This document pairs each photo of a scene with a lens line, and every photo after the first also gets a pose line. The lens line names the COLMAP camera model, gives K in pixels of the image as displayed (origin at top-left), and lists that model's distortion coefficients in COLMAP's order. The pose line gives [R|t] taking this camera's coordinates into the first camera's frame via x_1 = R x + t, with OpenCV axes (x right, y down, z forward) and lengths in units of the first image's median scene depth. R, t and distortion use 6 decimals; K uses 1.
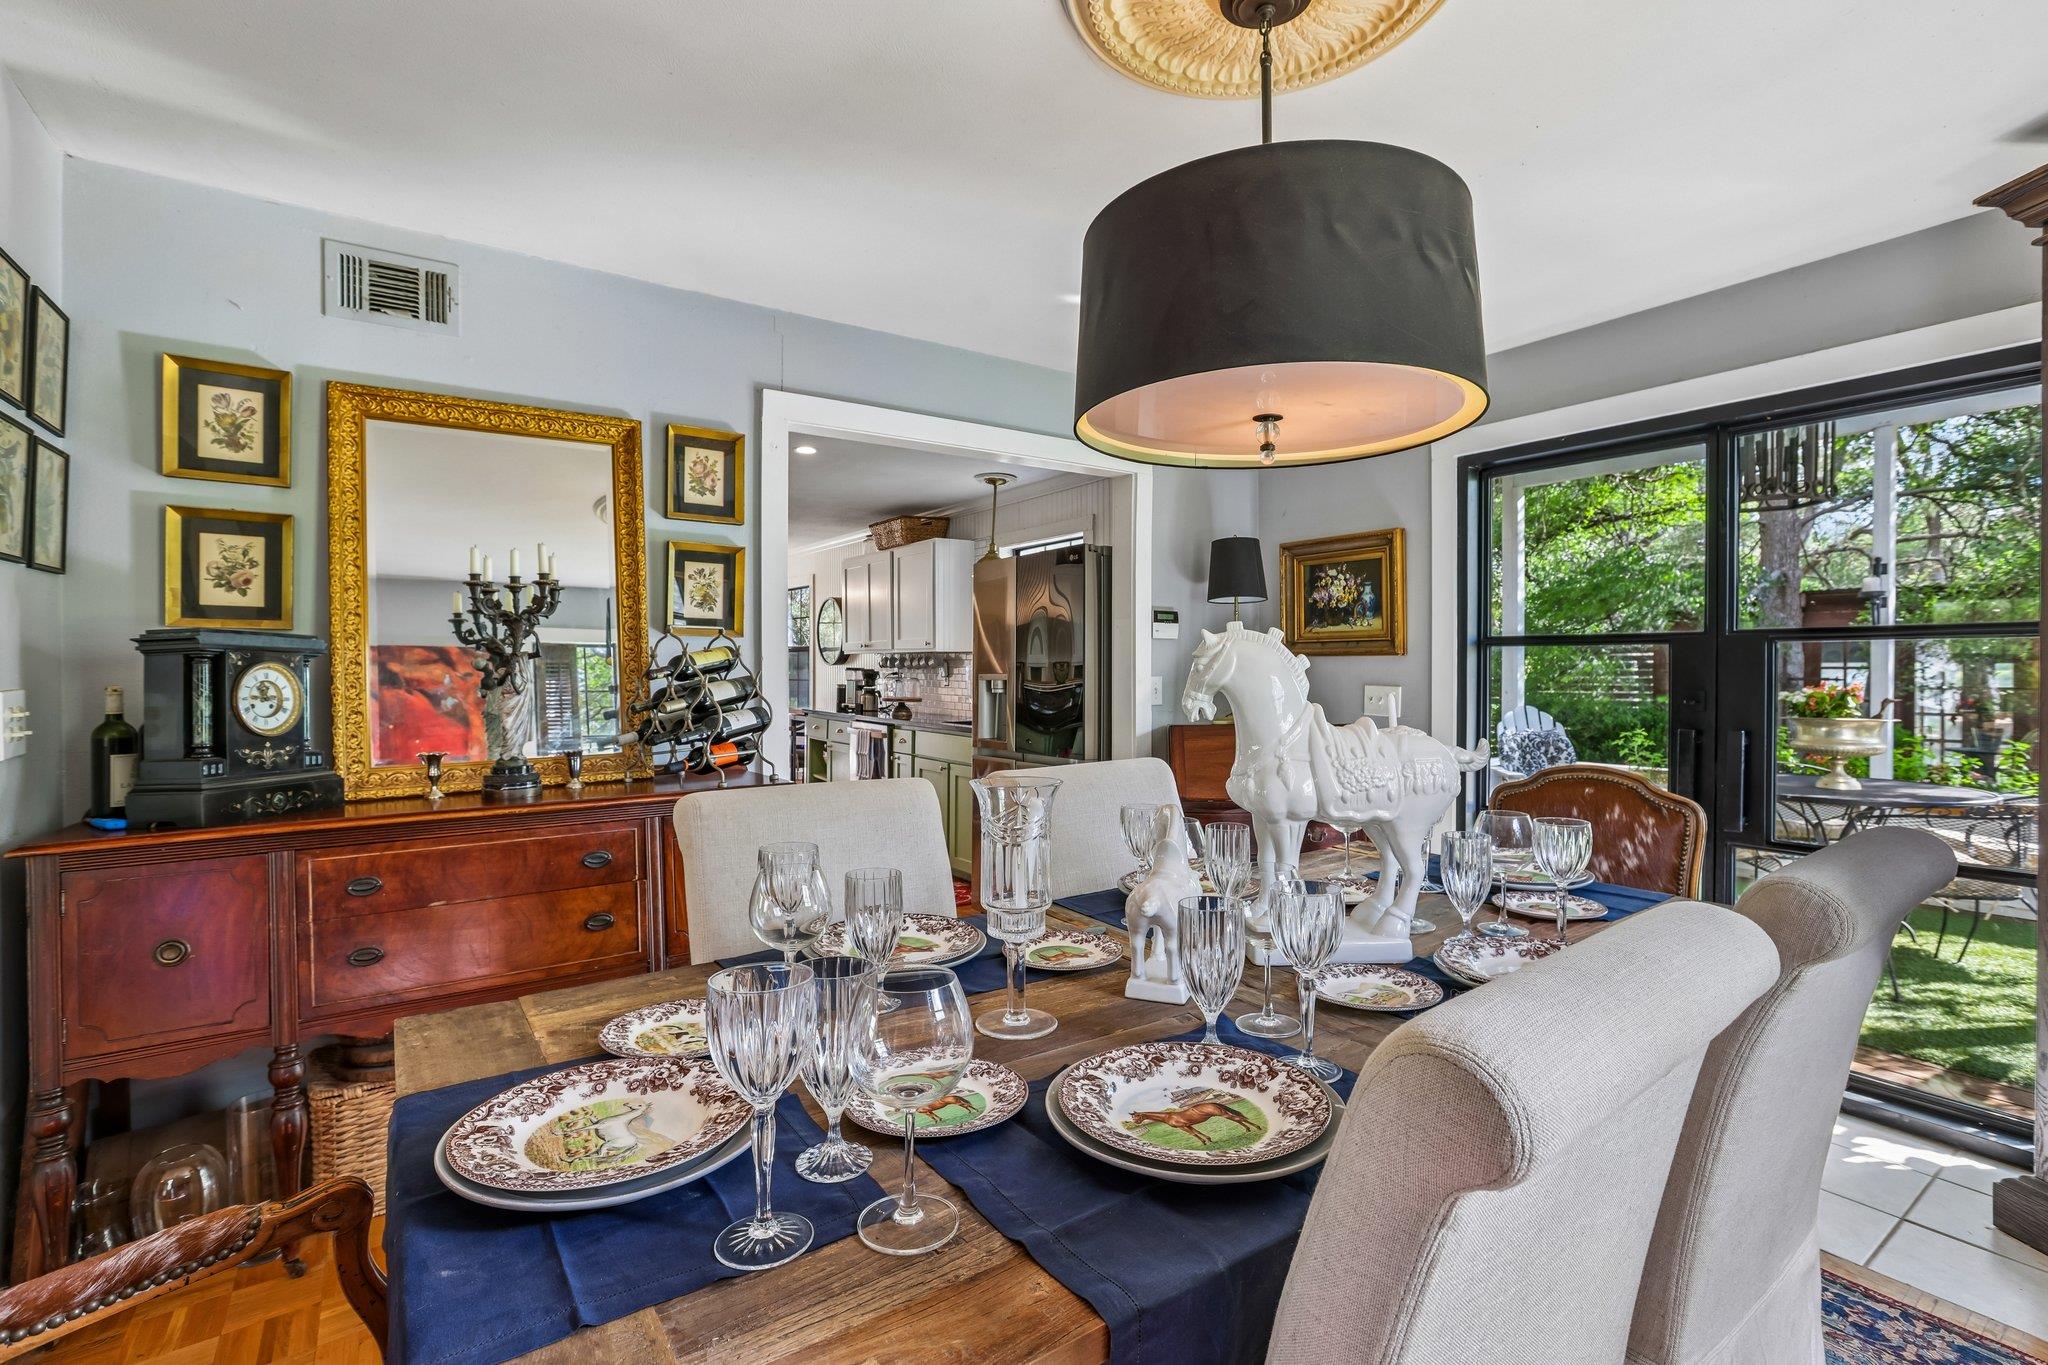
lens RADIAL K [[923.8, 0, 1020.9], [0, 923.8, 682.1], [0, 0, 1]] dist [-0.019580, 0.002499]
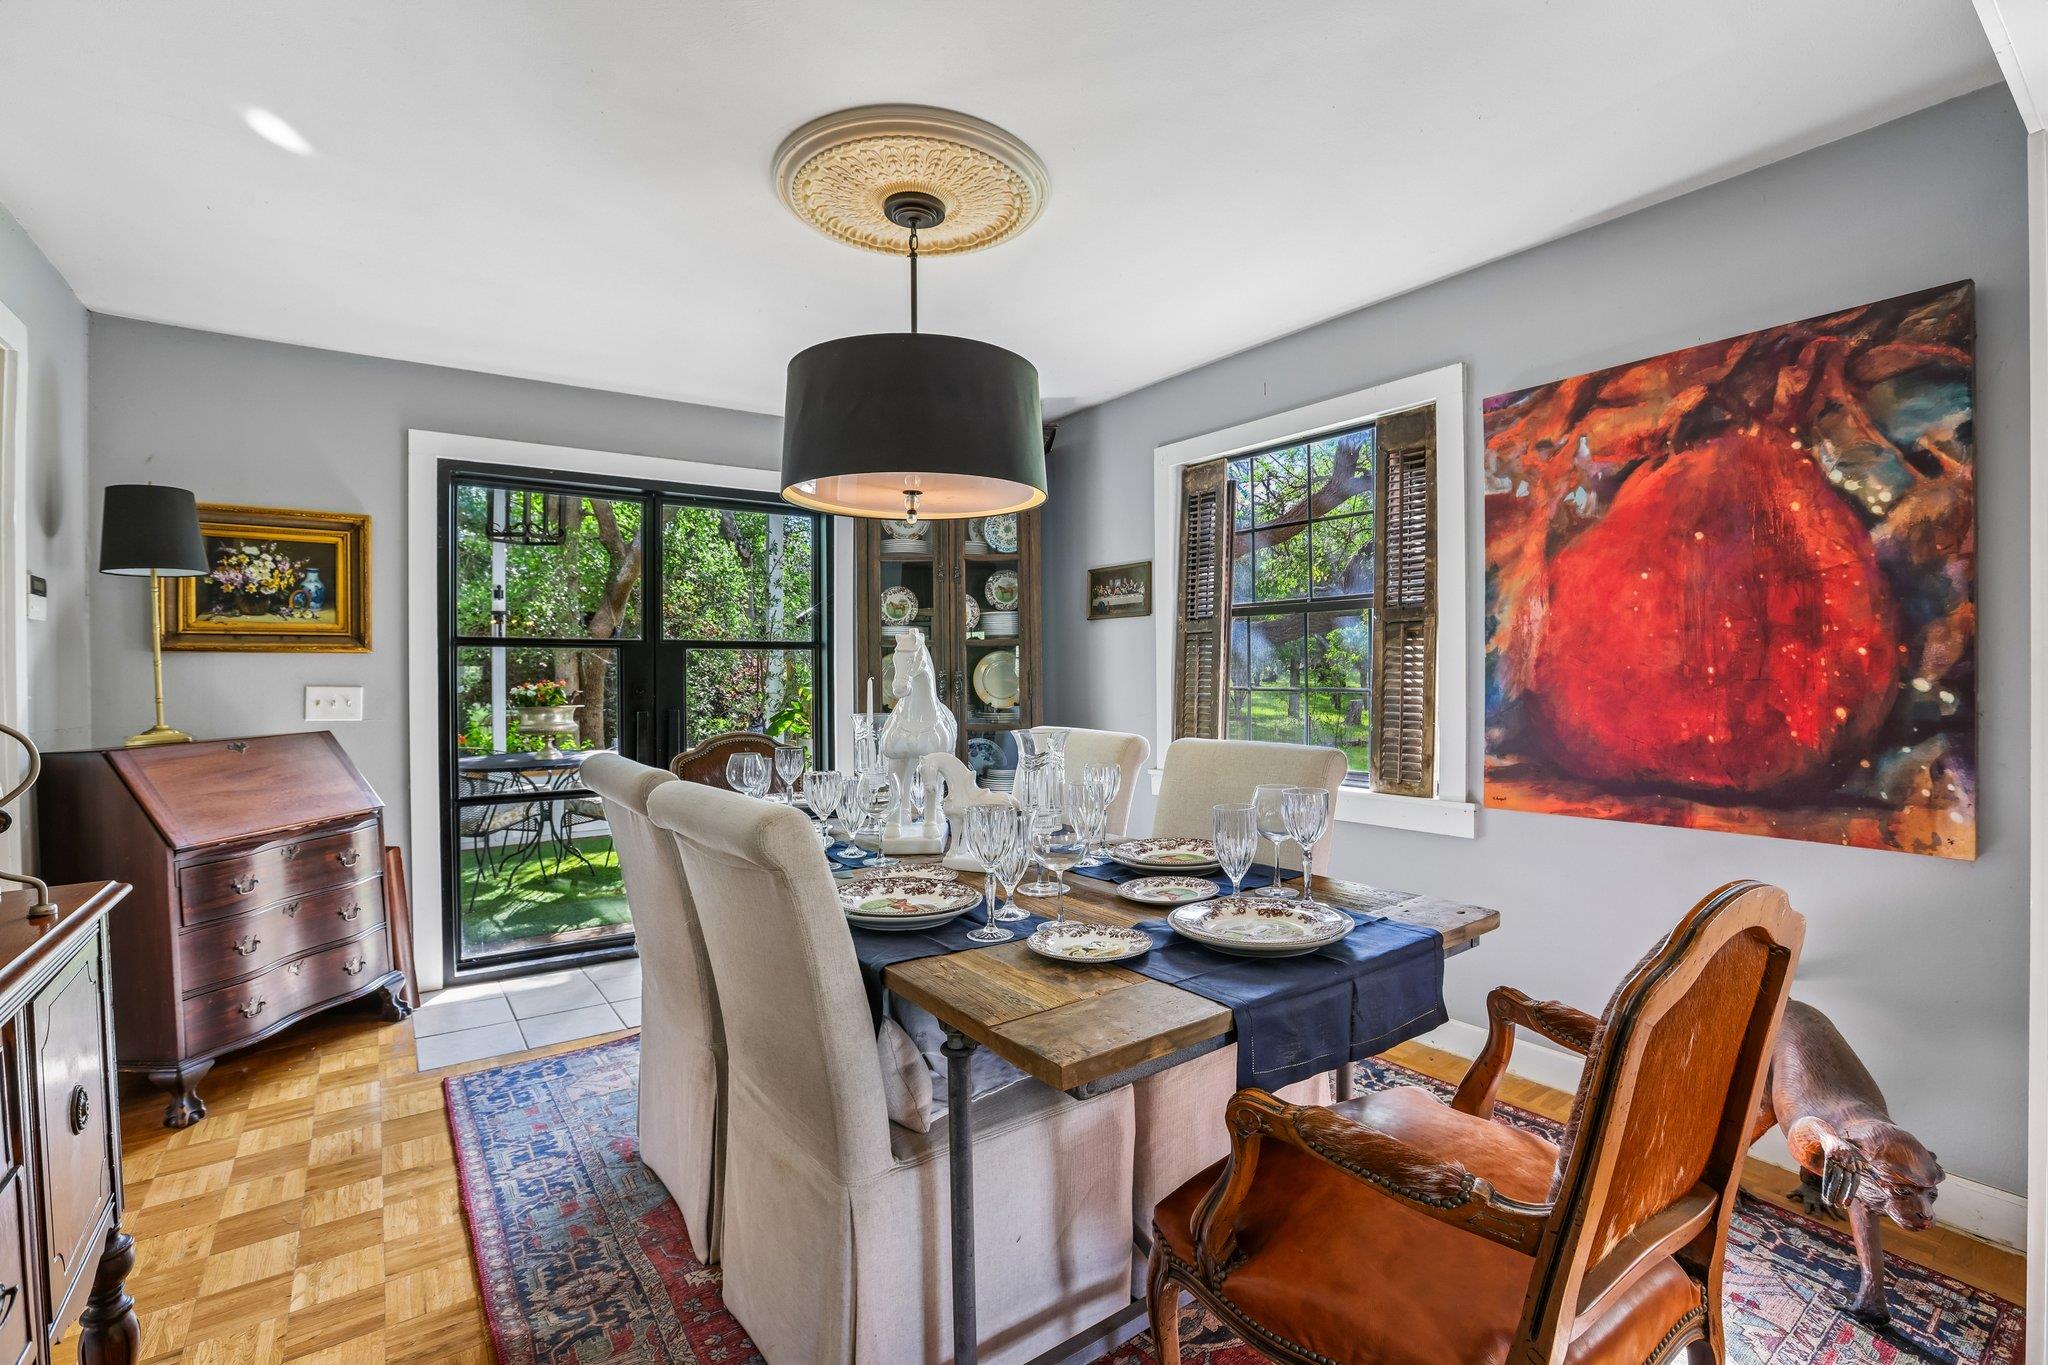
lens RADIAL K [[923.8, 0, 1030.5], [0, 923.8, 675.7], [0, 0, 1]] dist [-0.019580, 0.002499]
pose [[-0.025448, -0.005542, 0.999661, -0.489956], [0.020352, 0.999774, 0.006061, 0.000658], [-0.999469, 0.020500, -0.025329, 0.343967]]
